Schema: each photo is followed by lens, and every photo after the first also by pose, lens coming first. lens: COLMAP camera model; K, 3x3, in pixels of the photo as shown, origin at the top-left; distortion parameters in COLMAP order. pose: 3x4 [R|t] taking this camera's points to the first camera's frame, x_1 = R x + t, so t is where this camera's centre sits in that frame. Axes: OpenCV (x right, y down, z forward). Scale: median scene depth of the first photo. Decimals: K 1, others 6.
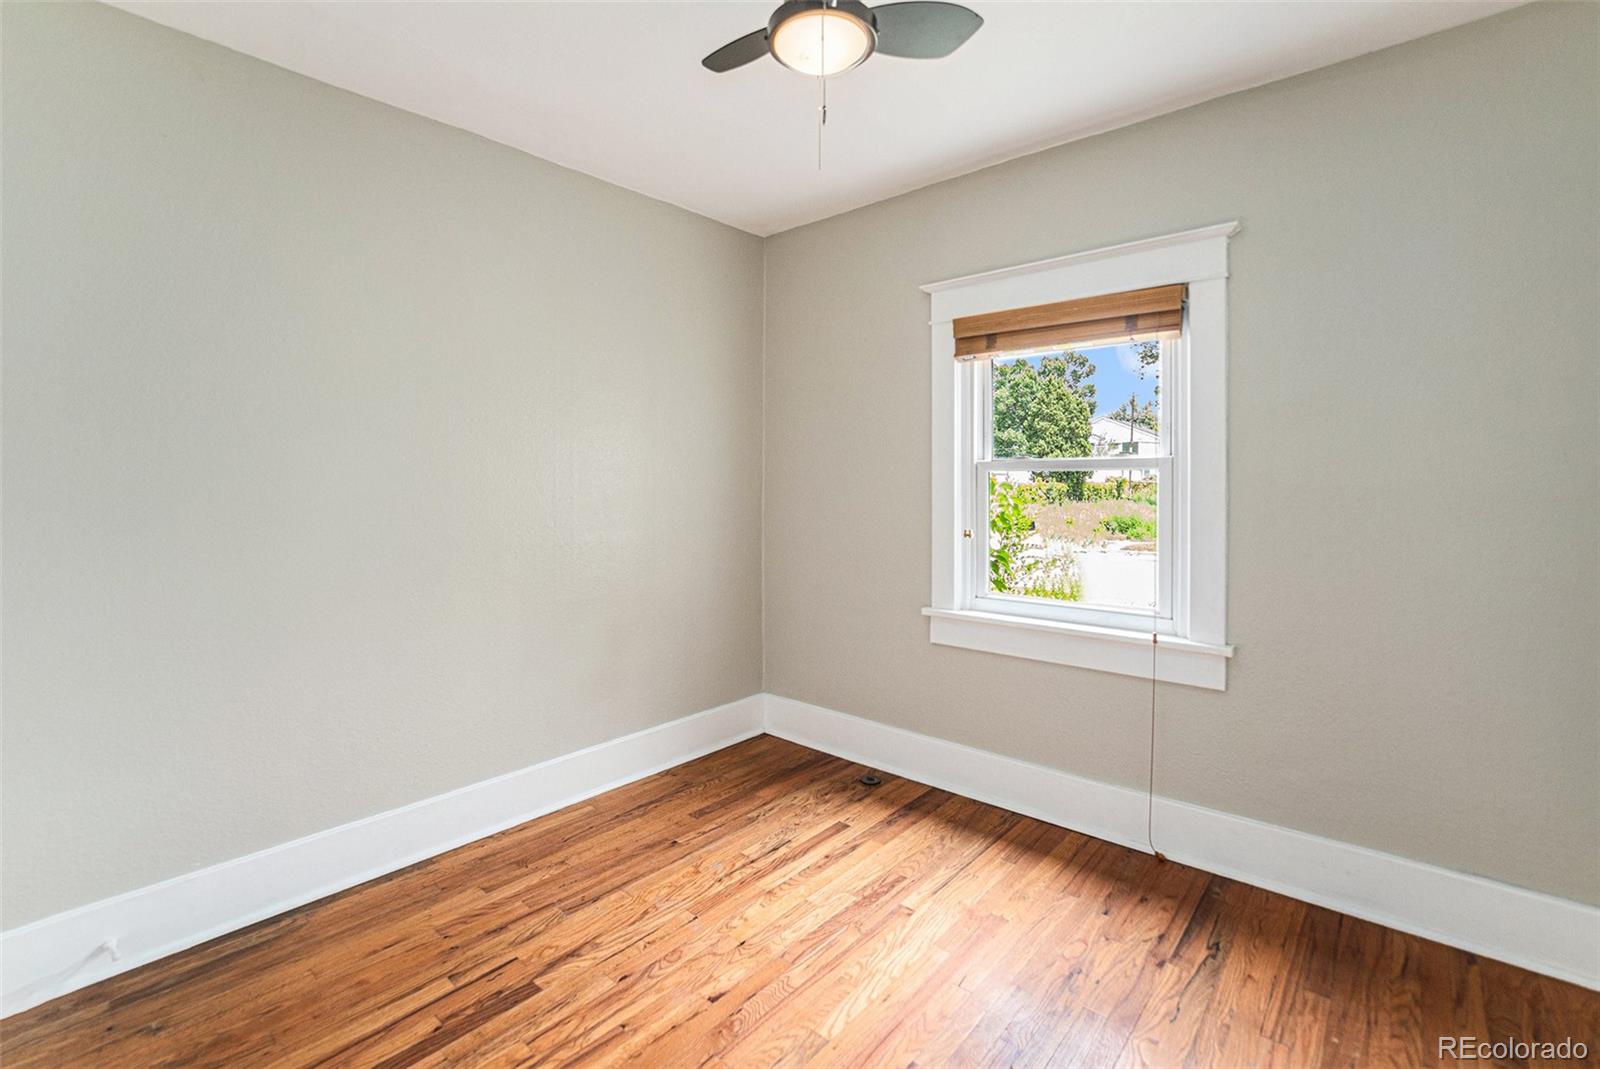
lens RADIAL K [[725.2, 0, 800.8], [0, 725.2, 559.5], [0, 0, 1]] dist [-0.038785, 0.008947]
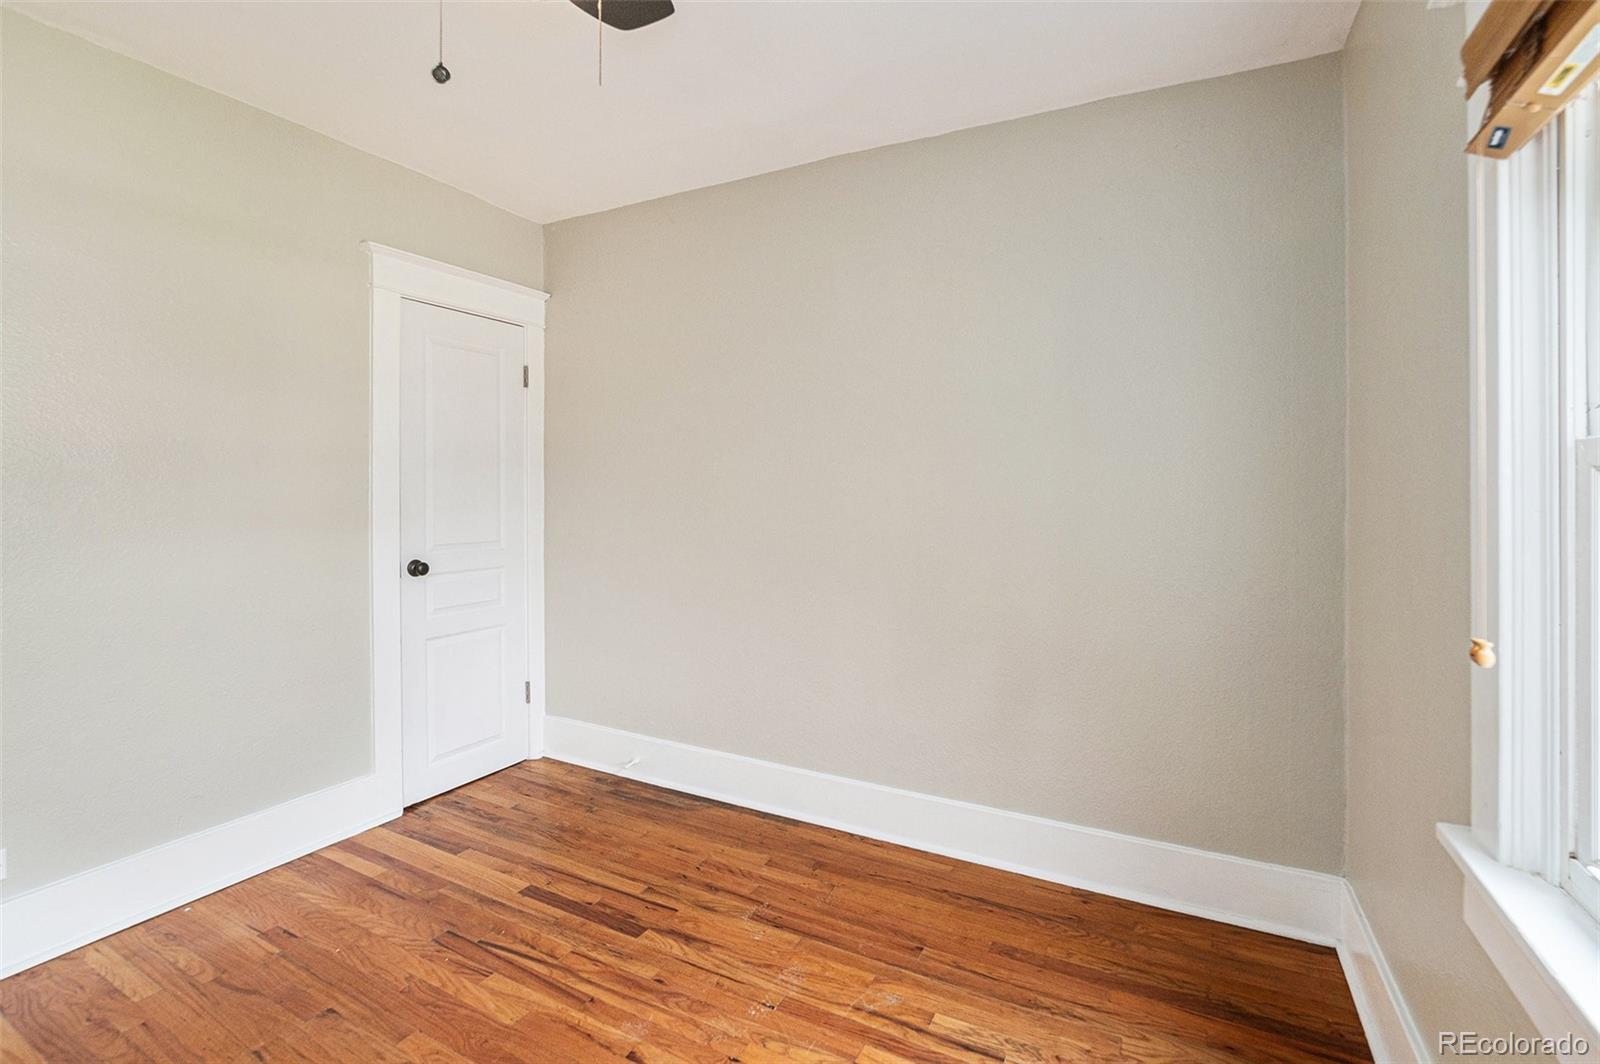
lens RADIAL K [[725.2, 0, 800.8], [0, 725.2, 557.0], [0, 0, 1]] dist [-0.038785, 0.008947]
pose [[0.222424, 0.093016, -0.970503, 0.614553], [-0.114898, 0.991002, 0.068648, -0.084506], [0.968156, 0.096240, 0.231110, 0.772504]]
